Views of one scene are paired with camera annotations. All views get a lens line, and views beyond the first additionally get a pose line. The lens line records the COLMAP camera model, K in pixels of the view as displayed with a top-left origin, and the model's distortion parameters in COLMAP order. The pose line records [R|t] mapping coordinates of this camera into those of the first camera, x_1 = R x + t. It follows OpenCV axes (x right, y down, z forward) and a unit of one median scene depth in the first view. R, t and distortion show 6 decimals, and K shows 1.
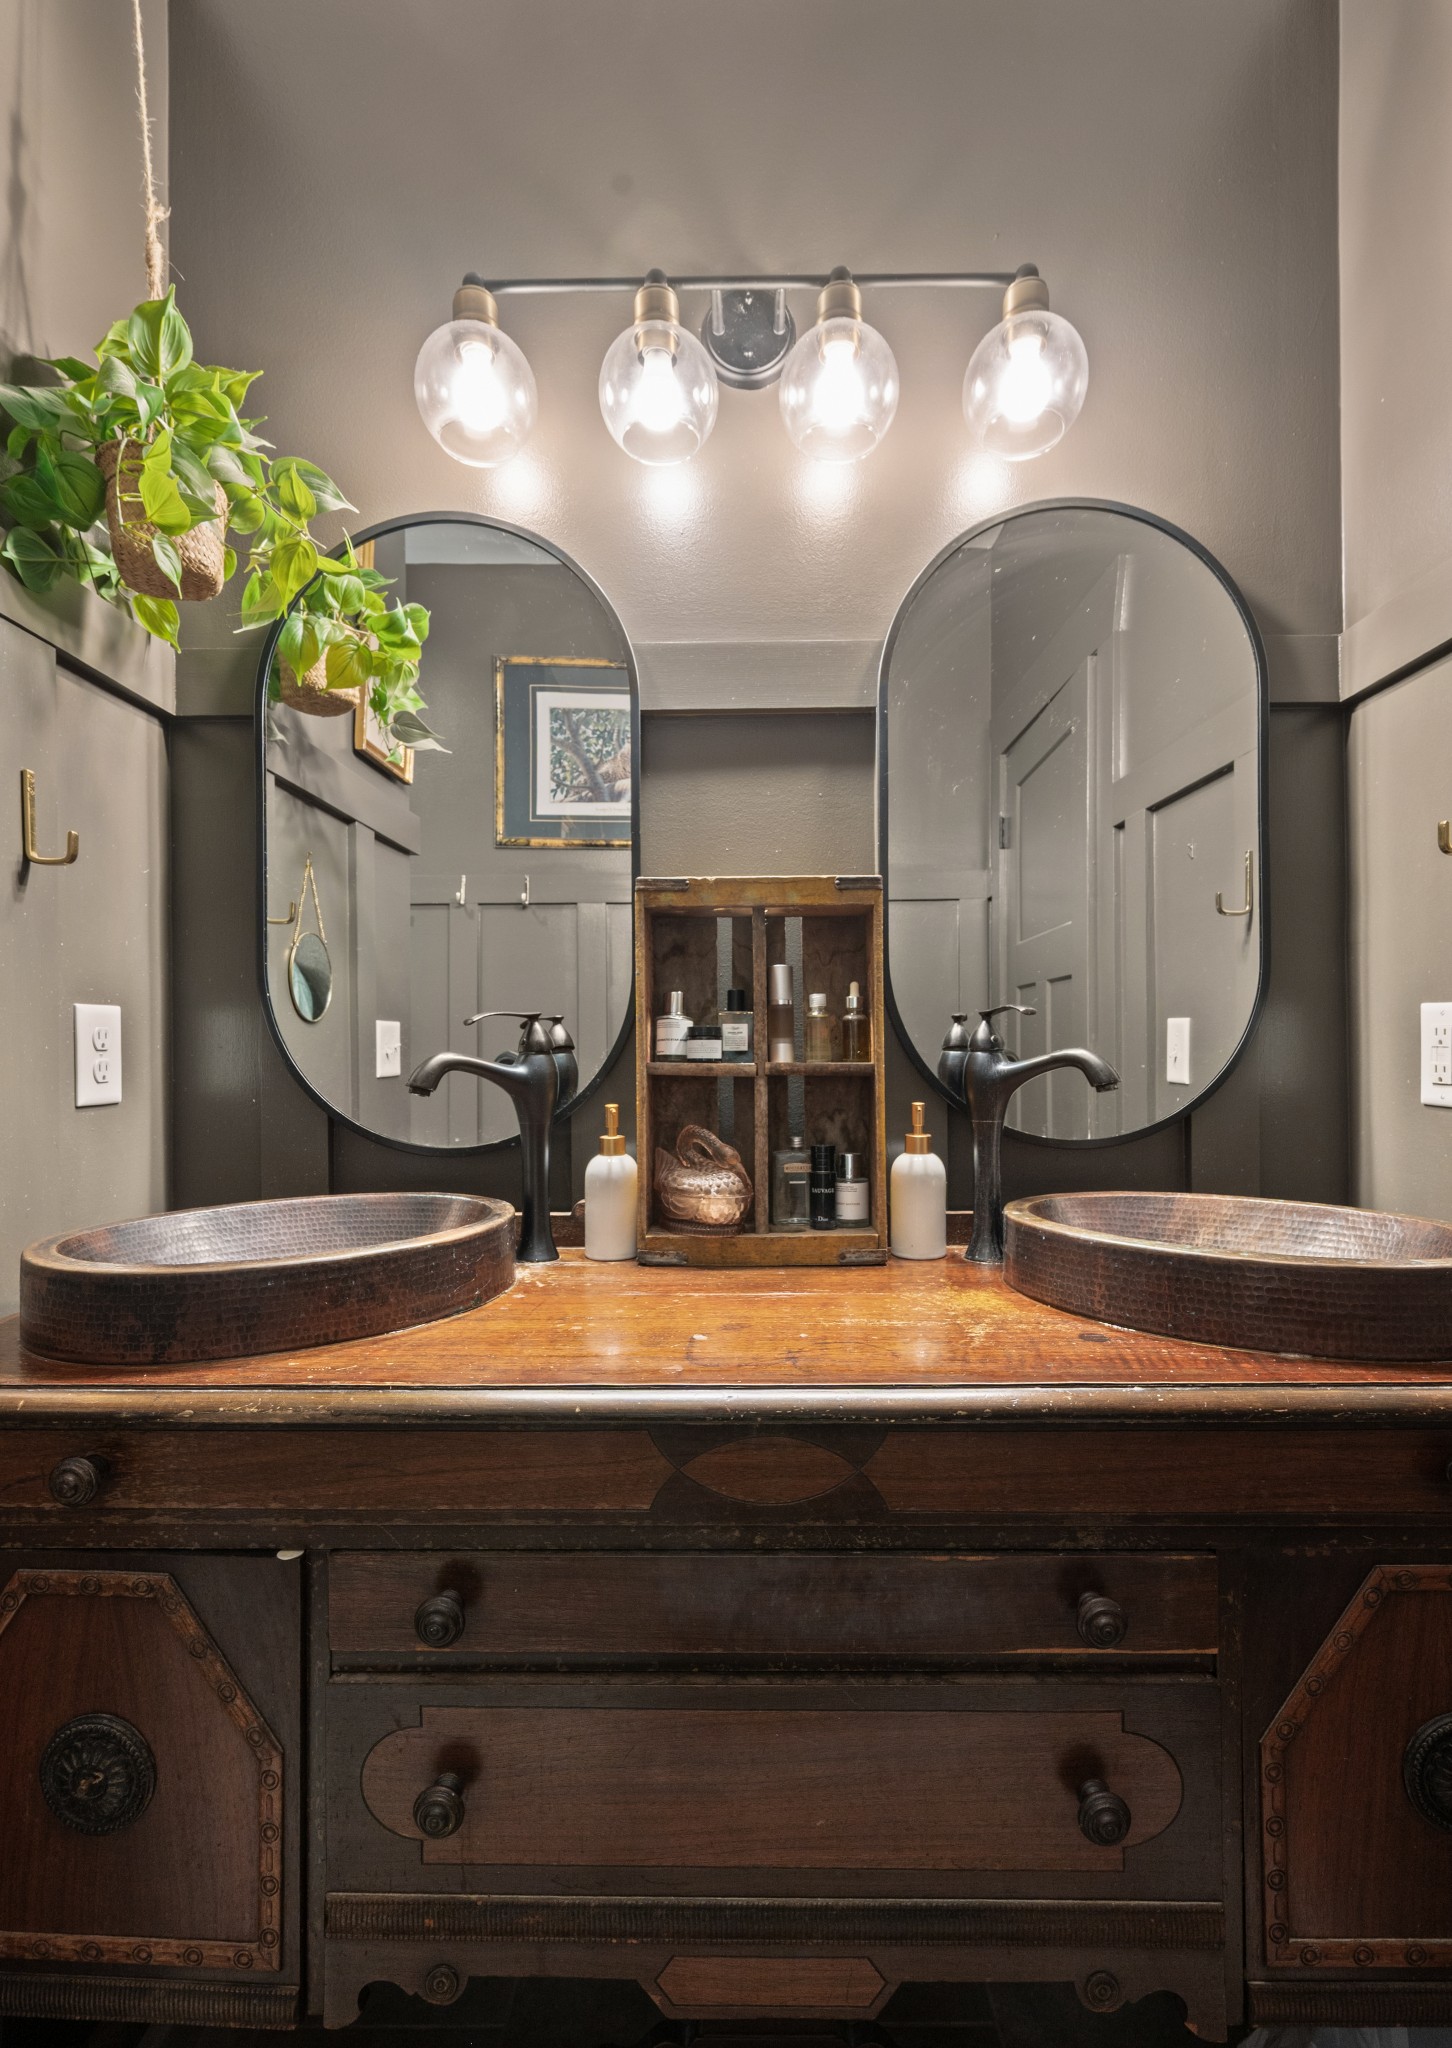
lens RADIAL K [[938.7, 0, 731.7], [0, 938.7, 1039.6], [0, 0, 1]] dist [0.004932, -0.000993]
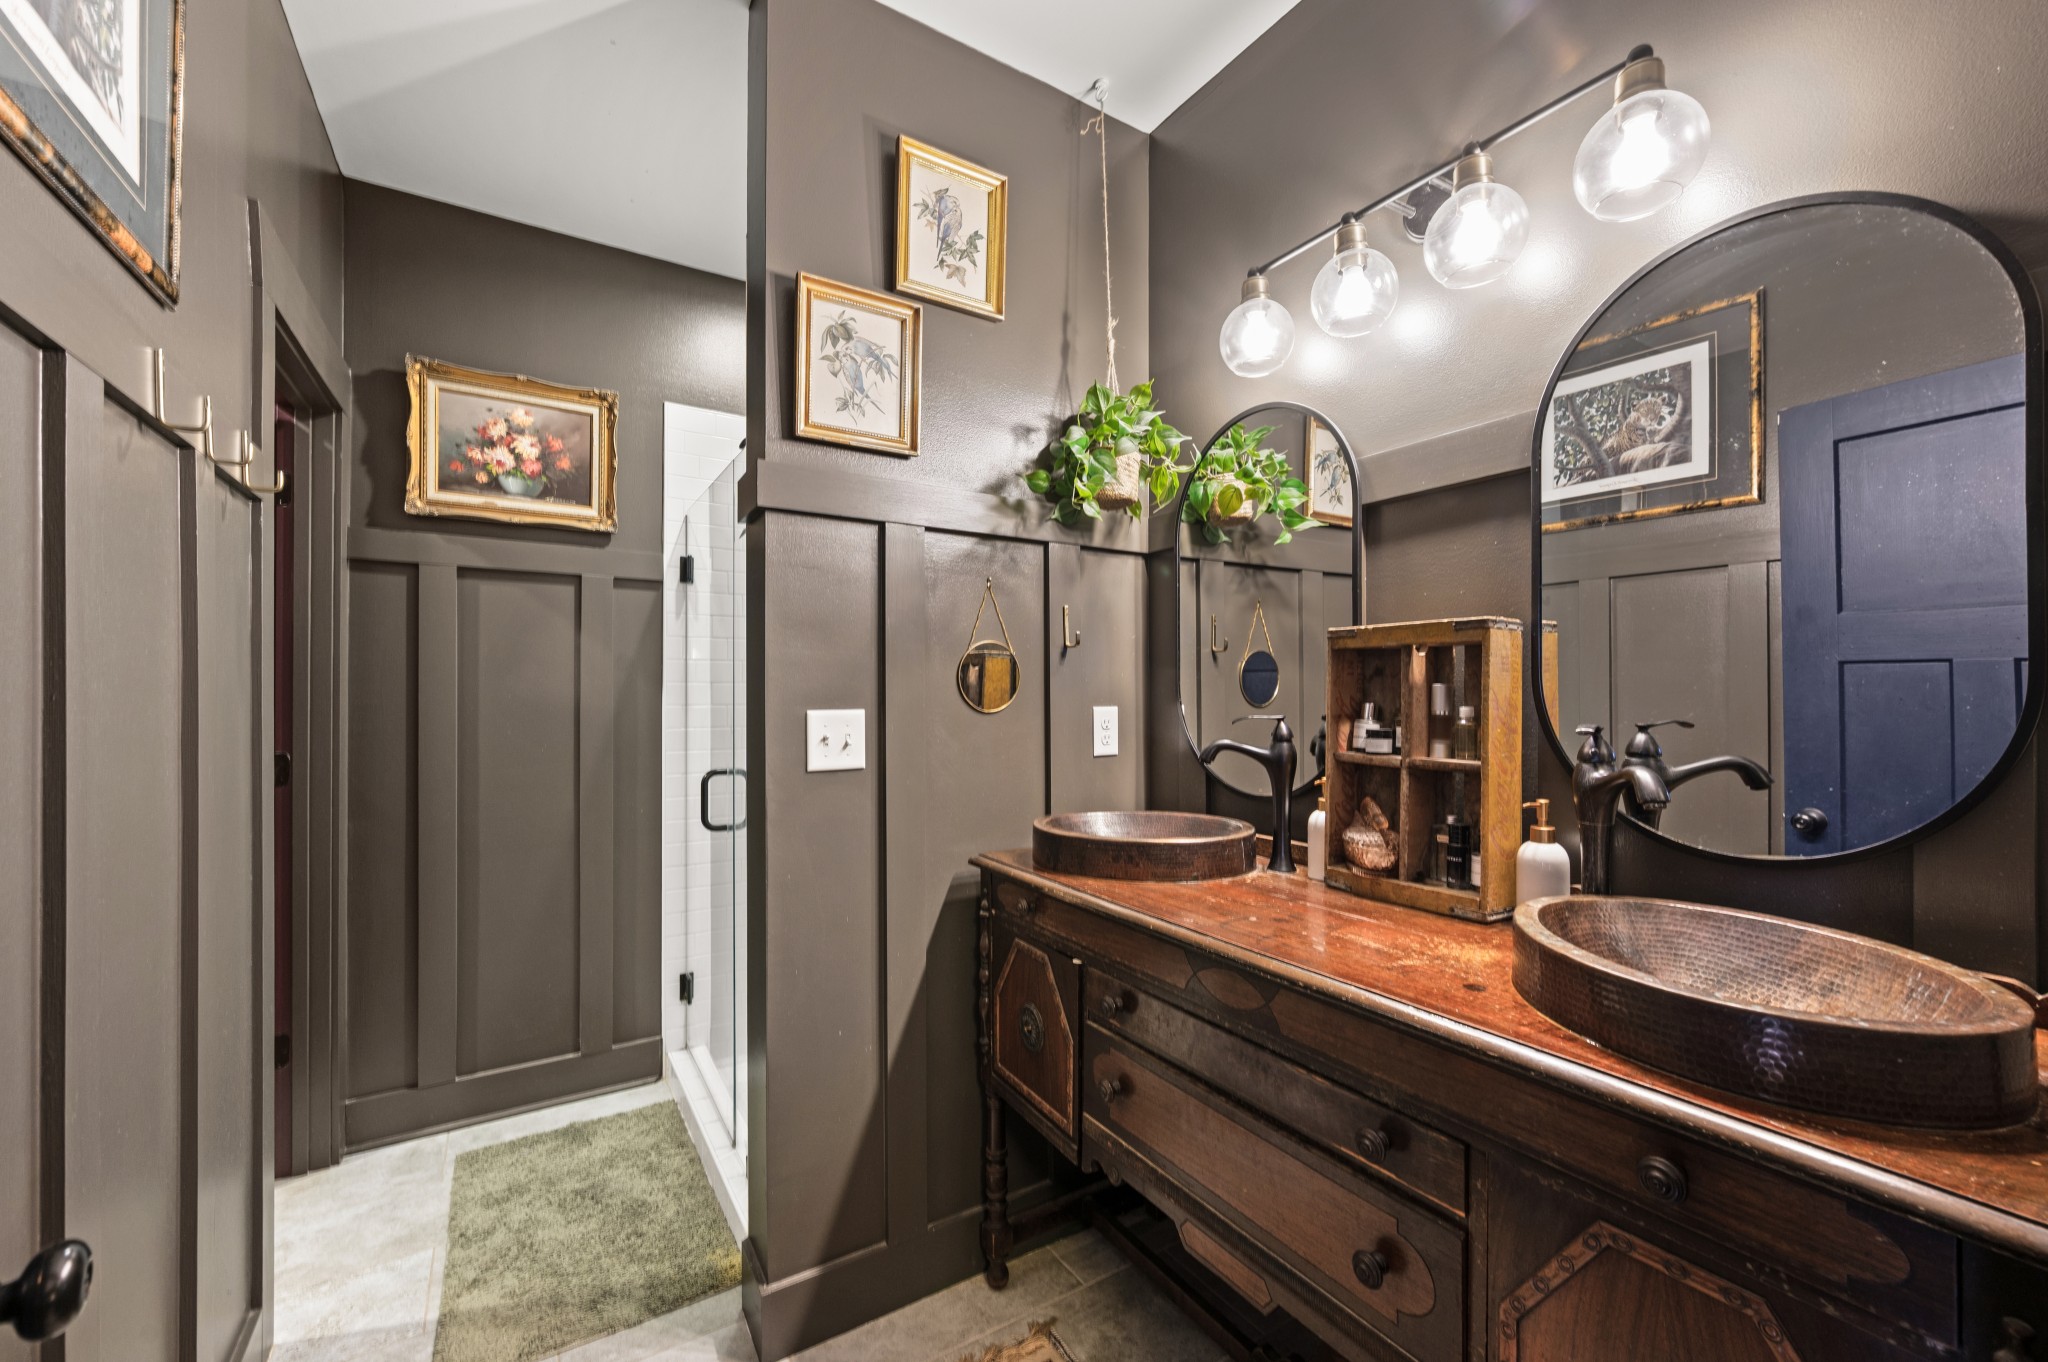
lens RADIAL K [[827.9, 0, 1027.9], [0, 827.9, 683.2], [0, 0, 1]] dist [-0.002536, 0.000398]
pose [[0.539019, -0.002419, -0.842290, 0.752890], [0.004079, 0.999992, -0.000261, -0.086701], [0.842284, -0.003295, 0.539024, -0.123127]]
